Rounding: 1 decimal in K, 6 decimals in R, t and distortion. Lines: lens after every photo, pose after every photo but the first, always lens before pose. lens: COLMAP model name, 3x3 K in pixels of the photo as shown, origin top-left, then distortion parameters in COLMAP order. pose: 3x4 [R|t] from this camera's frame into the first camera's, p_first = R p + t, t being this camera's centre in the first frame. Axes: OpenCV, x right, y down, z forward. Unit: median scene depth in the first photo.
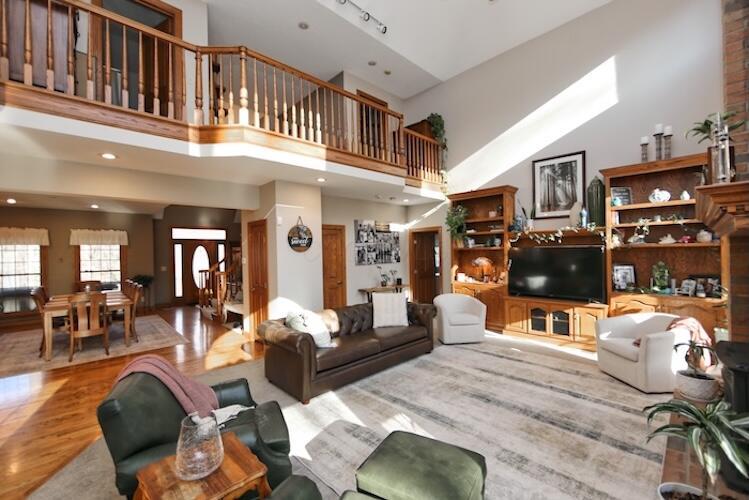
lens RADIAL K [[313.1, 0, 380.0], [0, 313.1, 250.9], [0, 0, 1]] dist [-0.017255, 0.009253]
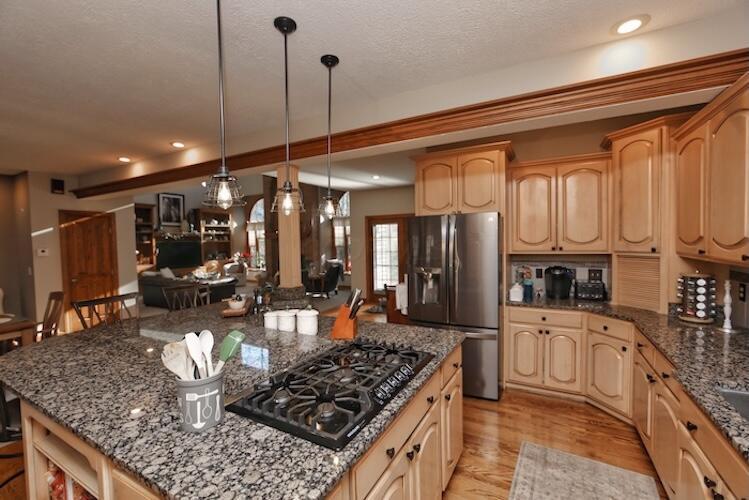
lens RADIAL K [[313.1, 0, 380.0], [0, 313.1, 250.9], [0, 0, 1]] dist [-0.017255, 0.009253]
pose [[-0.305597, -0.009206, 0.952117, -1.749696], [0.026873, 0.999472, 0.018289, 0.044878], [-0.951782, 0.031175, -0.305188, 0.411562]]
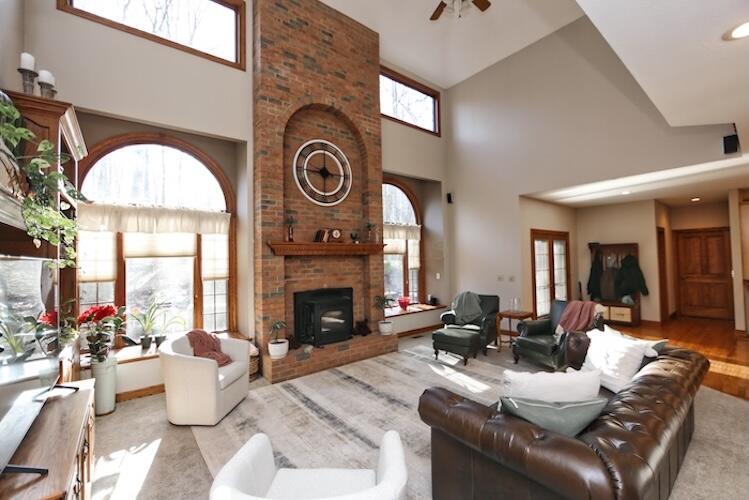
lens RADIAL K [[313.1, 0, 380.0], [0, 313.1, 250.9], [0, 0, 1]] dist [-0.017255, 0.009253]
pose [[-0.993741, 0.045091, 0.102202, 0.166212], [0.042704, 0.998764, -0.025433, -0.000600], [-0.103223, -0.020909, -0.994438, 1.309723]]
